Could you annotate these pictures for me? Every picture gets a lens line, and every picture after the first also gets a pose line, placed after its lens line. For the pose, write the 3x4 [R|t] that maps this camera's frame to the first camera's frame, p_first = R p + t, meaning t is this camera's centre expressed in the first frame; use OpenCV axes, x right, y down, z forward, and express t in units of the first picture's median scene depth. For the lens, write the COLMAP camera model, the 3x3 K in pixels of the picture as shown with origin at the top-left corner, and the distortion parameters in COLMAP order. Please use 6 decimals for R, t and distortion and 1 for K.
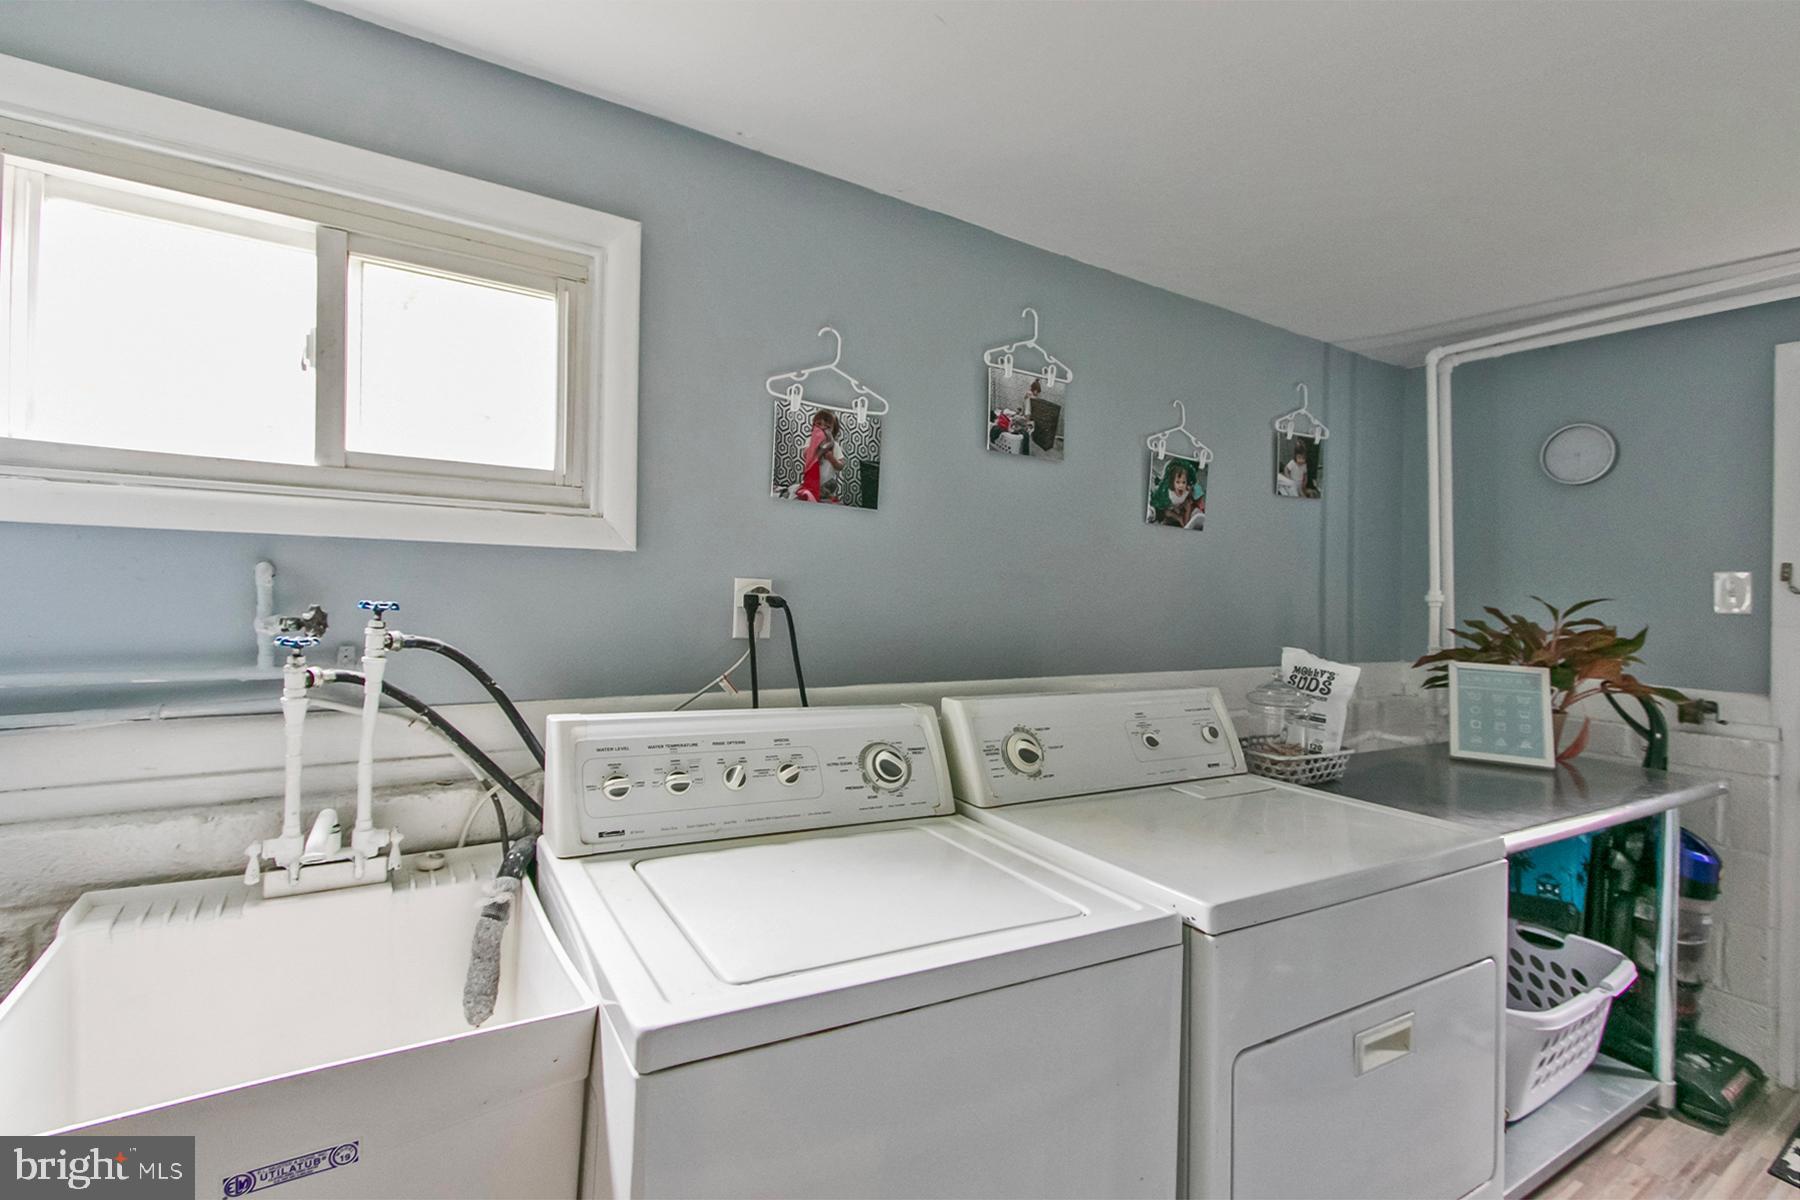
lens RADIAL K [[849.5, 0, 873.1], [0, 849.5, 587.3], [0, 0, 1]] dist [0.005442, 0.000352]
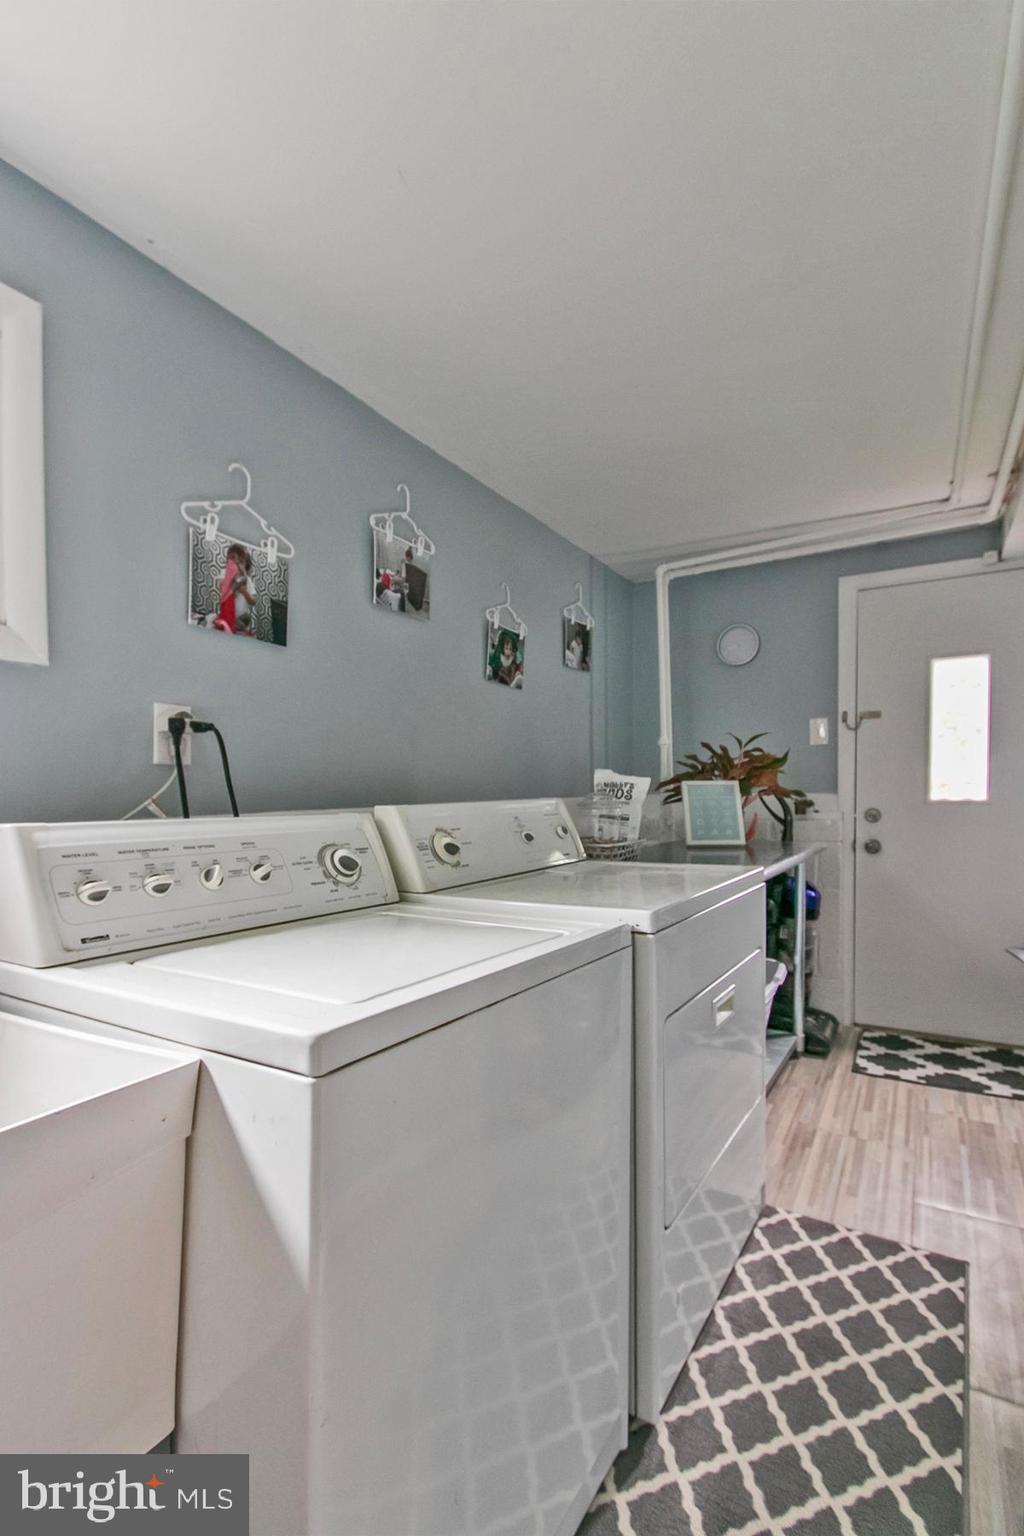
lens RADIAL K [[724.9, 0, 527.4], [0, 724.9, 793.1], [0, 0, 1]] dist [0.005442, 0.000352]
pose [[0.886485, -0.045568, 0.460508, -0.146890], [0.035186, 0.998896, 0.031109, 0.071438], [-0.461417, -0.011374, 0.887110, 0.037642]]
